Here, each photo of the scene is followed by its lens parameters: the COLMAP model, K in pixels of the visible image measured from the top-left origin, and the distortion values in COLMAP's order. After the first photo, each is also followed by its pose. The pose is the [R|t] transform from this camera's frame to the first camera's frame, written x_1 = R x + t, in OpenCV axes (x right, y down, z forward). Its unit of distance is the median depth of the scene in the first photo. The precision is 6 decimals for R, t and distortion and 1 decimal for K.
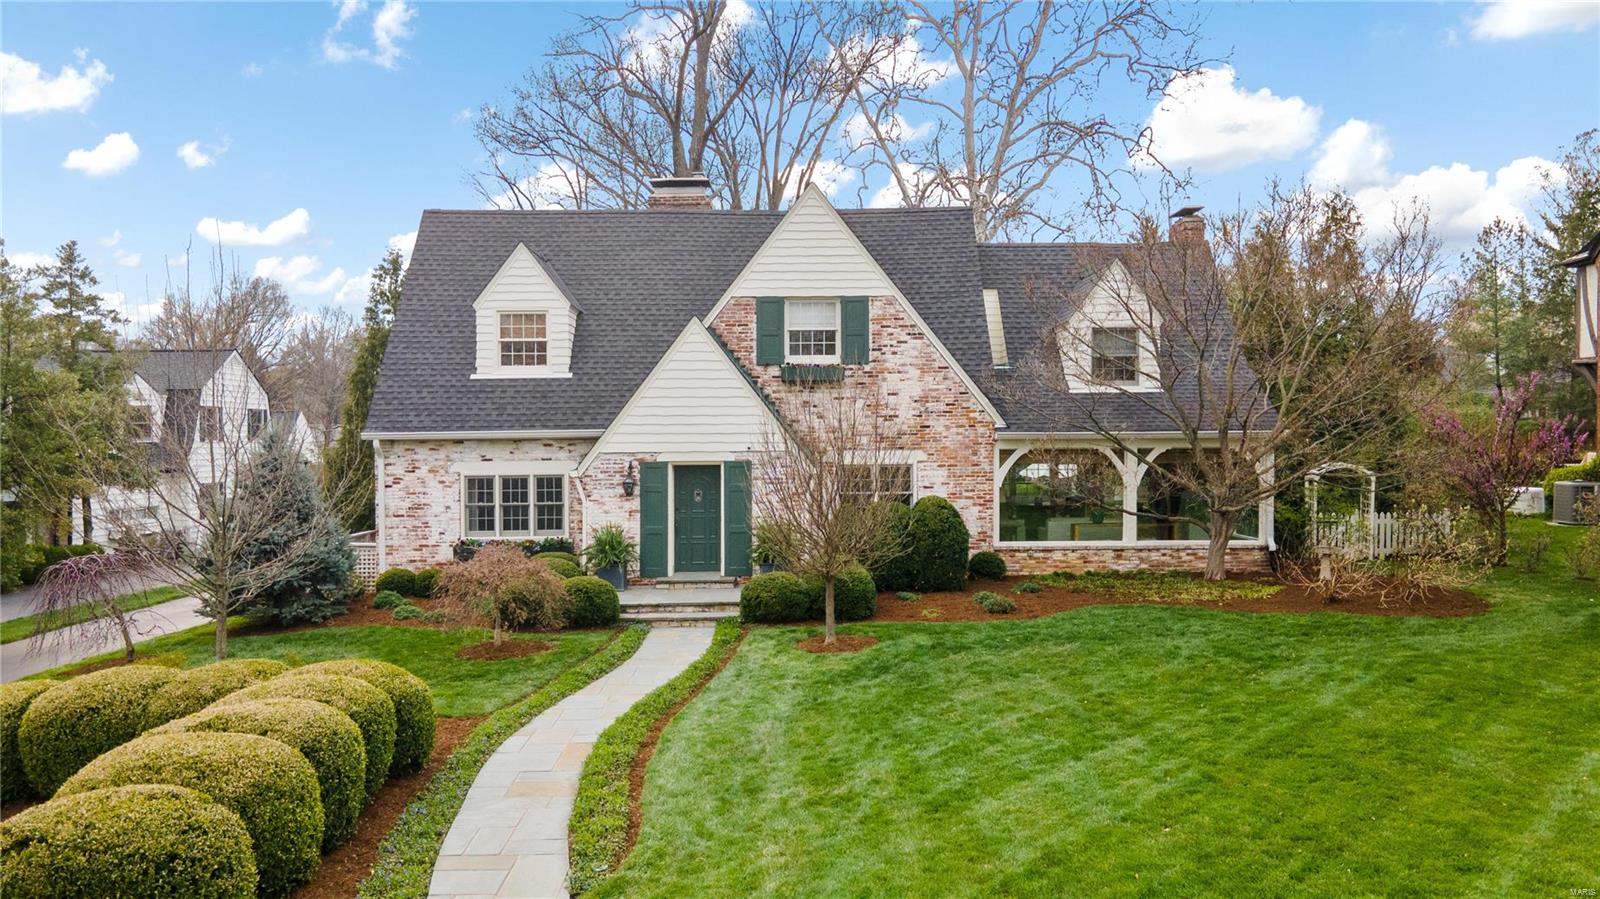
lens RADIAL K [[1160.9, 0, 816.6], [0, 1160.9, 458.2], [0, 0, 1]] dist [0.037796, -0.003569]
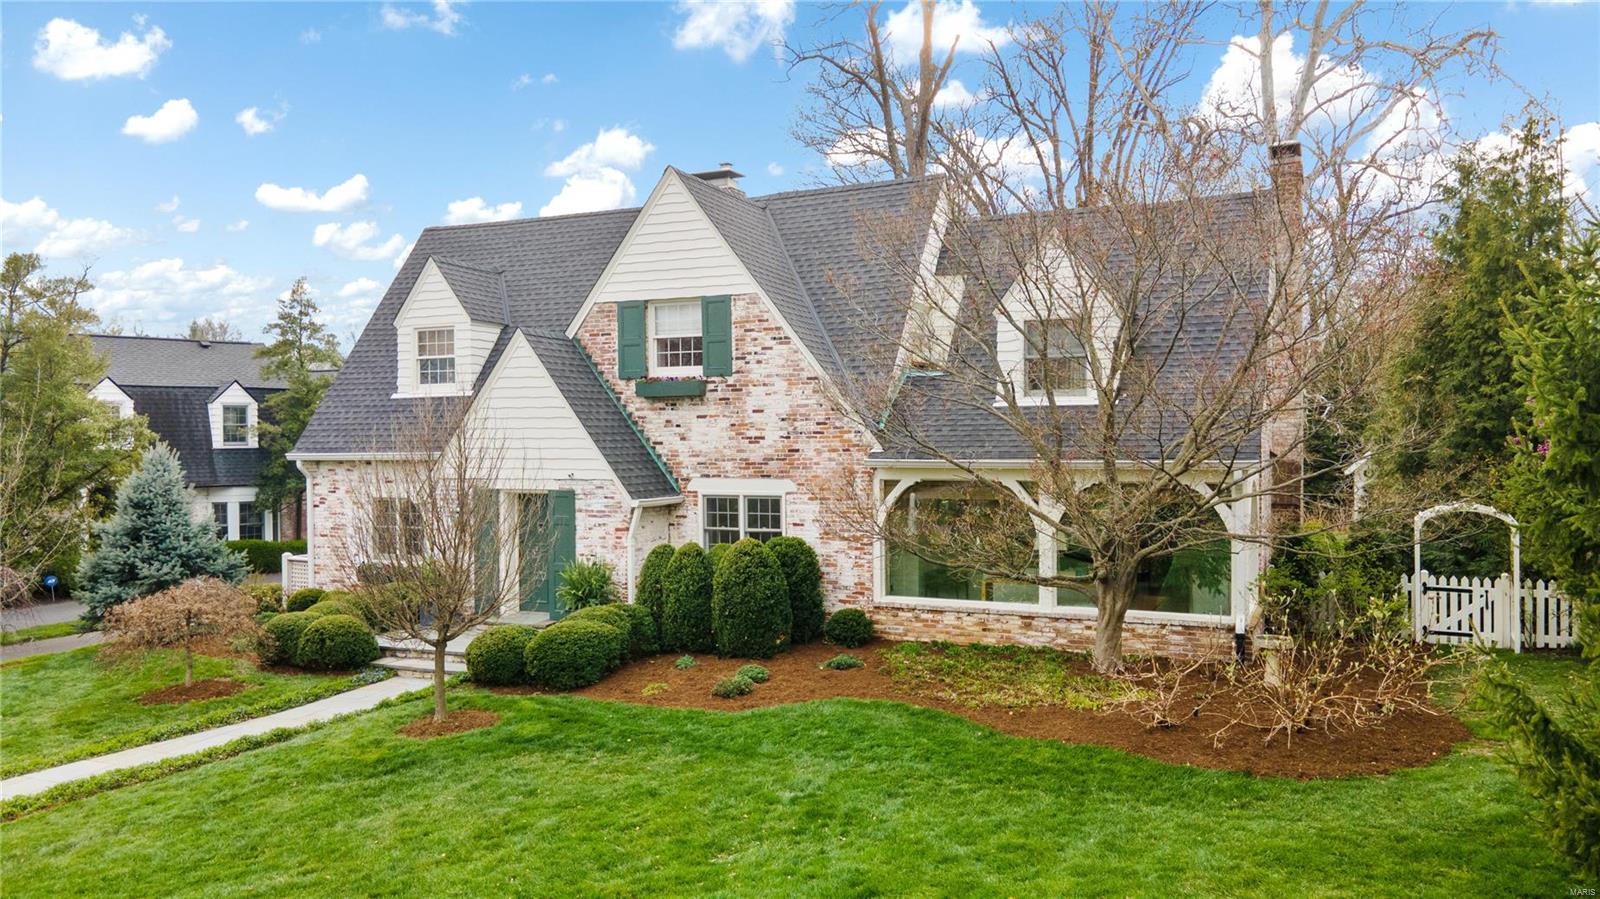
lens RADIAL K [[1160.9, 0, 800.1], [0, 1160.9, 449.5], [0, 0, 1]] dist [0.037796, -0.003569]
pose [[0.905150, 0.006464, -0.425043, 0.445281], [-0.006370, 0.999978, 0.001642, -0.029335], [0.425044, 0.001222, 0.905172, 0.260251]]
